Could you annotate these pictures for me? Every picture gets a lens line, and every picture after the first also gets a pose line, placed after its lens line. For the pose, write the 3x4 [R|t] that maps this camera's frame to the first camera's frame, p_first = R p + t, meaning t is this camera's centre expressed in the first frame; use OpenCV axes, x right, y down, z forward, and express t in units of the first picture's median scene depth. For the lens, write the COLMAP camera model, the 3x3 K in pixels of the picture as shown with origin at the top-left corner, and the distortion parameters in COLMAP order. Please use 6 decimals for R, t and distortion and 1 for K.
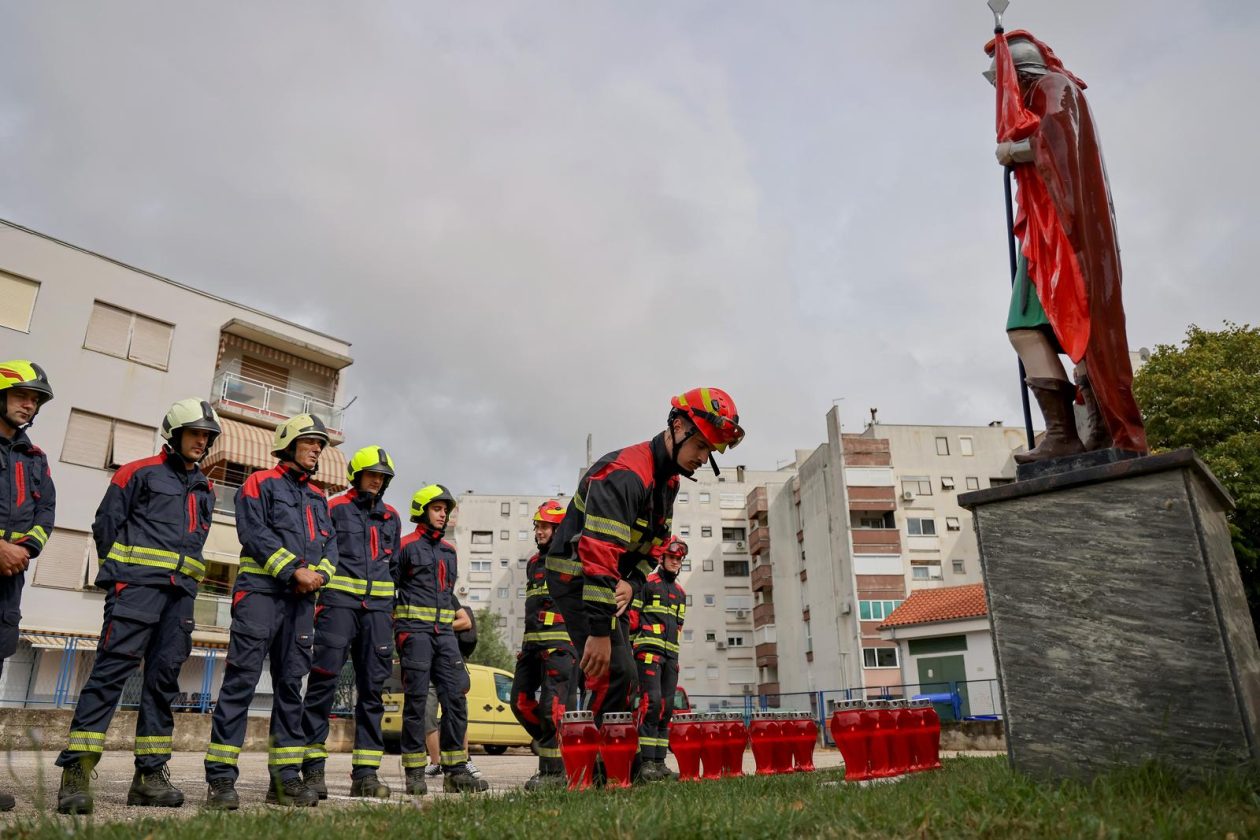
lens RADIAL K [[876.6, 0, 629.5], [0, 876.6, 417.1], [0, 0, 1]] dist [-0.107720, 0.070360]
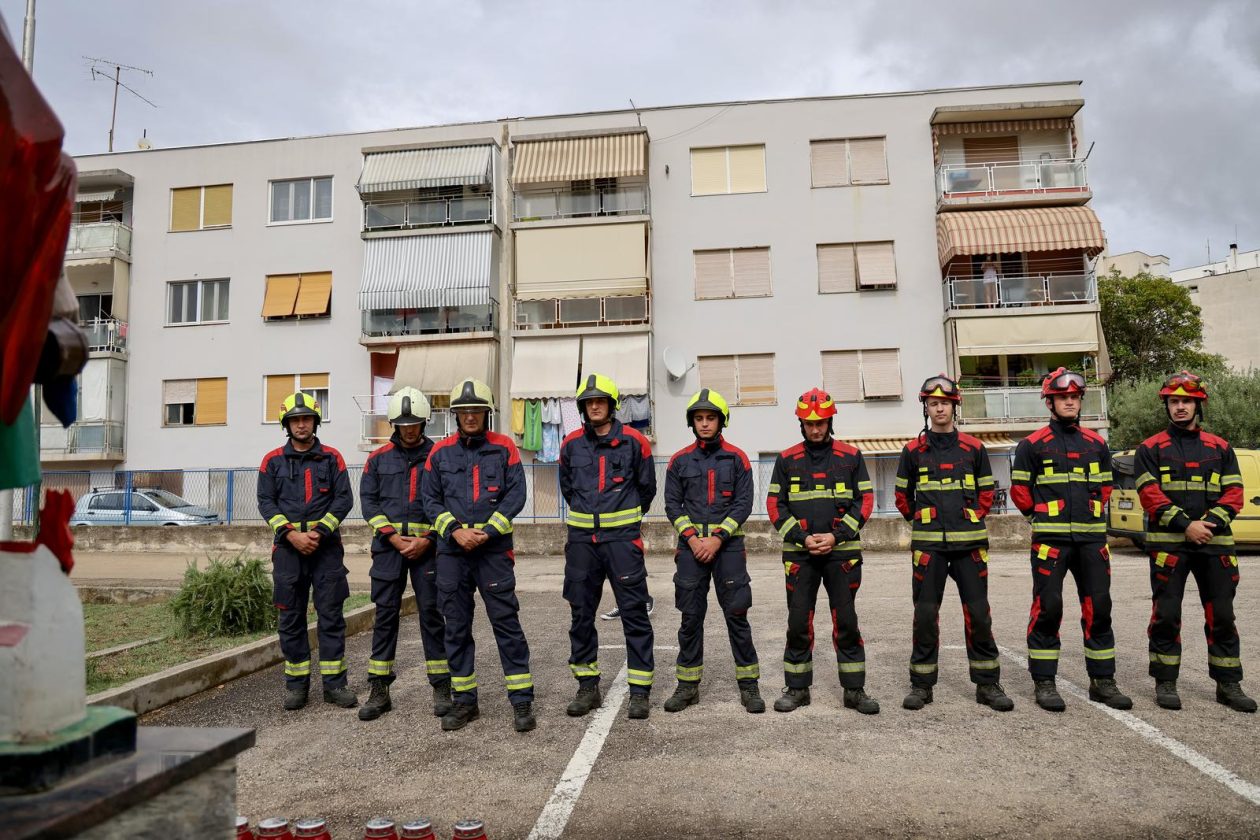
lens RADIAL K [[878.9, 0, 632.7], [0, 878.9, 410.3], [0, 0, 1]] dist [-0.100657, 0.061724]
pose [[0.567782, -0.086826, -0.818587, 0.485559], [0.303967, 0.946256, 0.110467, -0.019612], [0.765002, -0.311545, 0.563659, 0.410670]]
